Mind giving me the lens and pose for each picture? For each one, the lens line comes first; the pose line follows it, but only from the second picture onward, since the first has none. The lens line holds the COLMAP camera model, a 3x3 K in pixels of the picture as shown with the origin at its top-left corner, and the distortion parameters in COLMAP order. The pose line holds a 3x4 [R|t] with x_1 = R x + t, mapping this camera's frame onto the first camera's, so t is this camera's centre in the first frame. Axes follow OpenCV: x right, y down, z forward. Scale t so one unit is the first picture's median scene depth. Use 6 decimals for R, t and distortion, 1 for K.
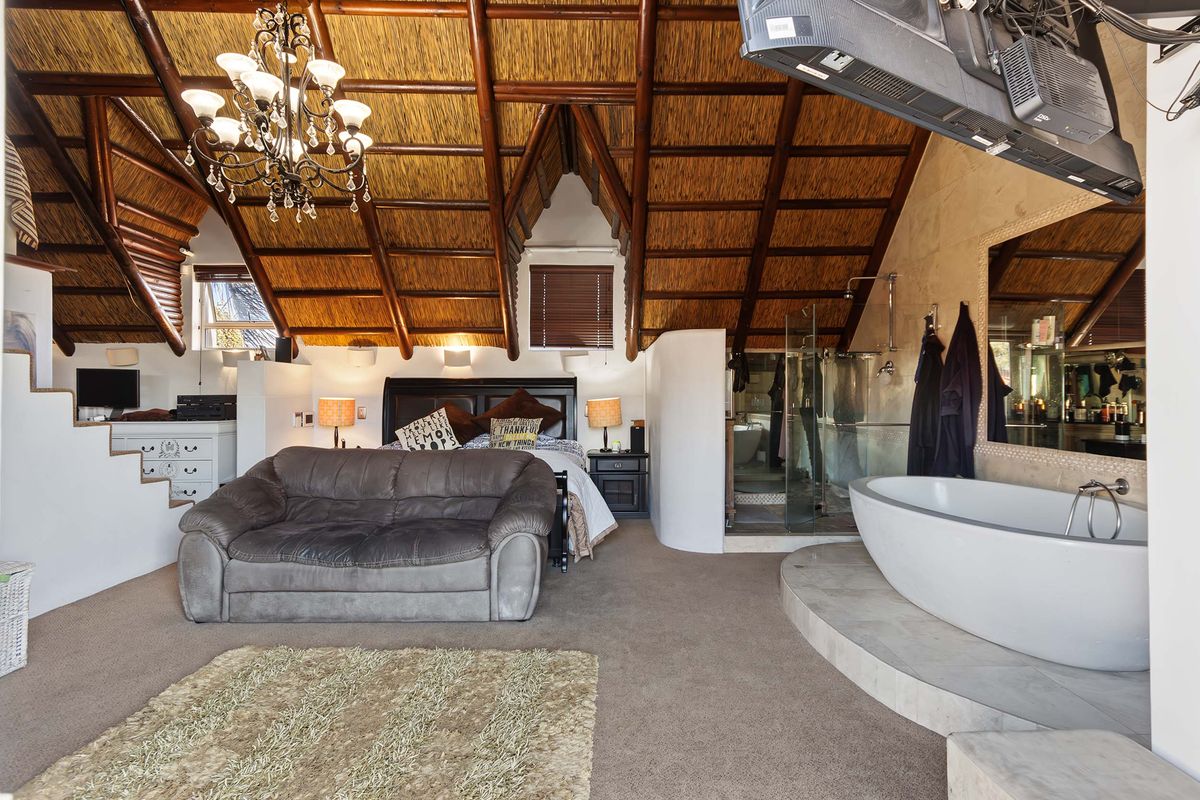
lens RADIAL K [[631.2, 0, 604.7], [0, 631.2, 393.7], [0, 0, 1]] dist [0.000377, 0.000319]
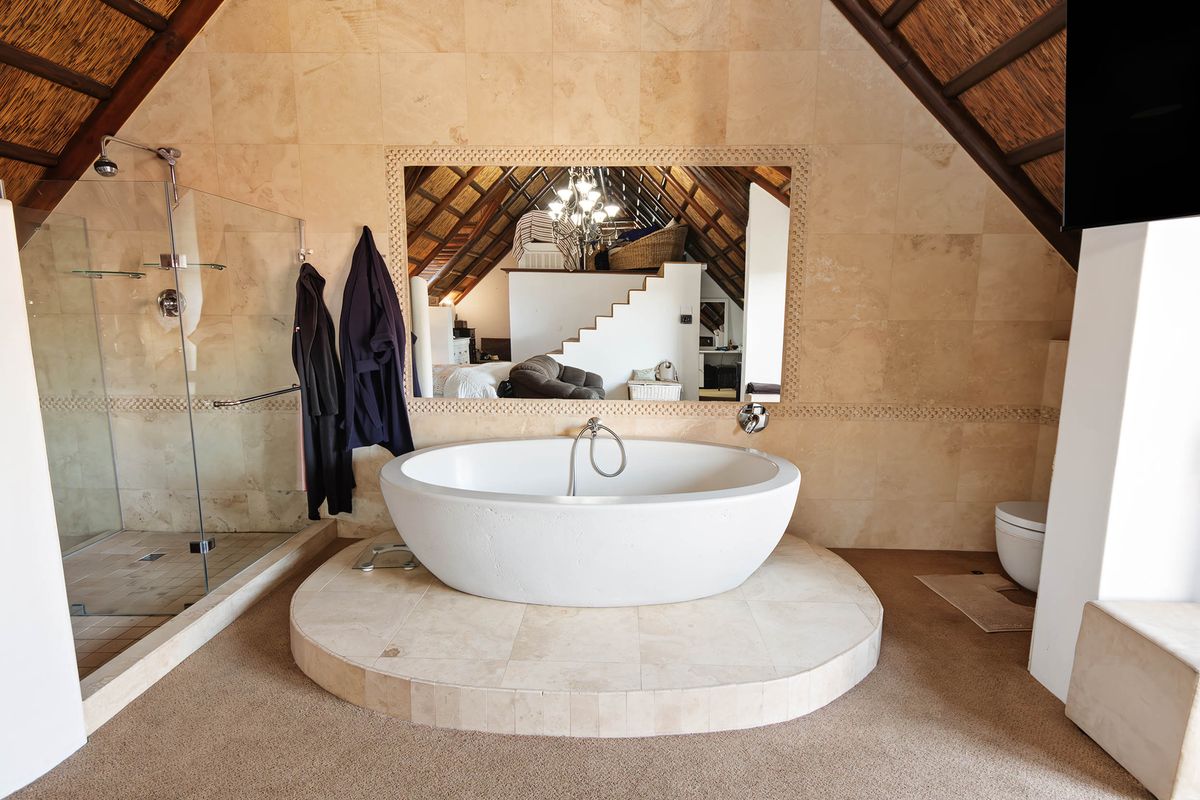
lens RADIAL K [[574.4, 0, 603.9], [0, 574.4, 398.4], [0, 0, 1]] dist [0.004546, -0.000022]
pose [[0.032981, -0.152081, 0.987818, -0.136318], [-0.009057, 0.988269, 0.152453, -0.037495], [-0.999415, -0.013975, 0.031216, 0.555818]]
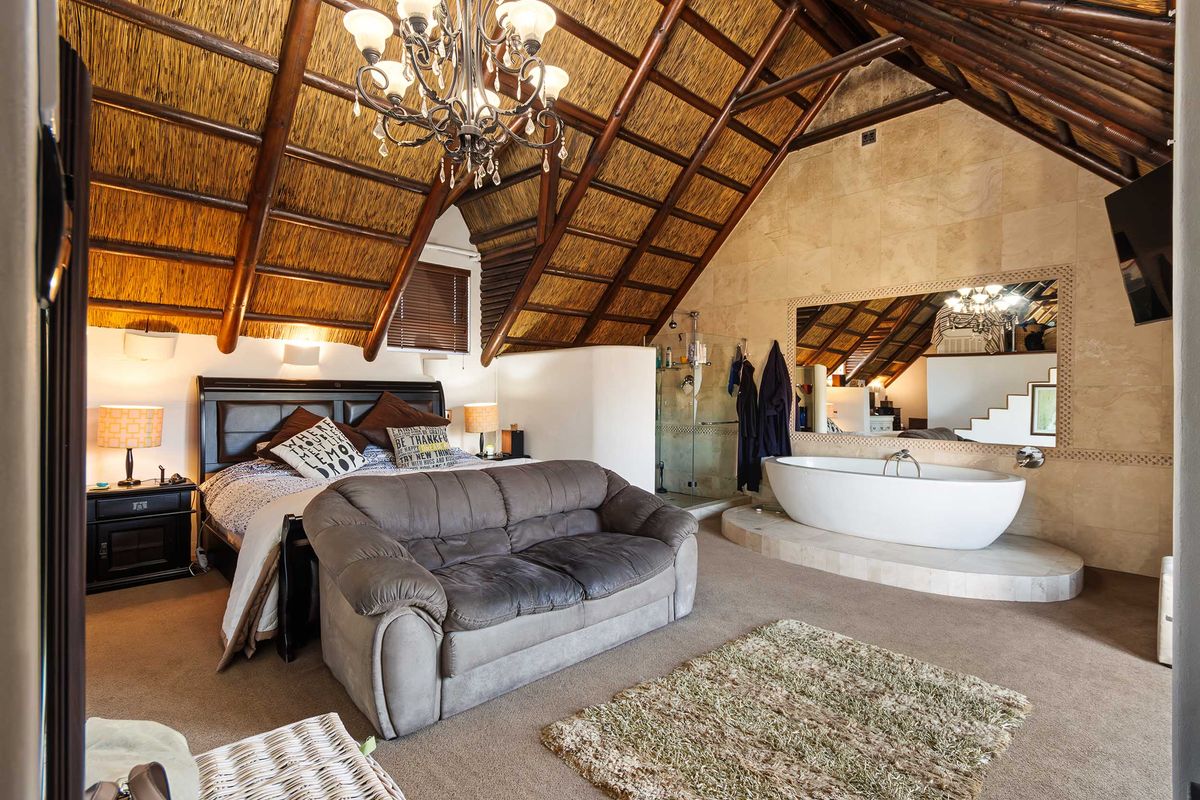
lens RADIAL K [[574.4, 0, 603.9], [0, 574.4, 398.4], [0, 0, 1]] dist [0.004546, -0.000022]
pose [[0.717768, -0.001322, 0.696281, -0.570691], [-0.008347, 0.999910, 0.010503, -0.014039], [-0.696232, -0.013351, 0.717692, 0.239732]]
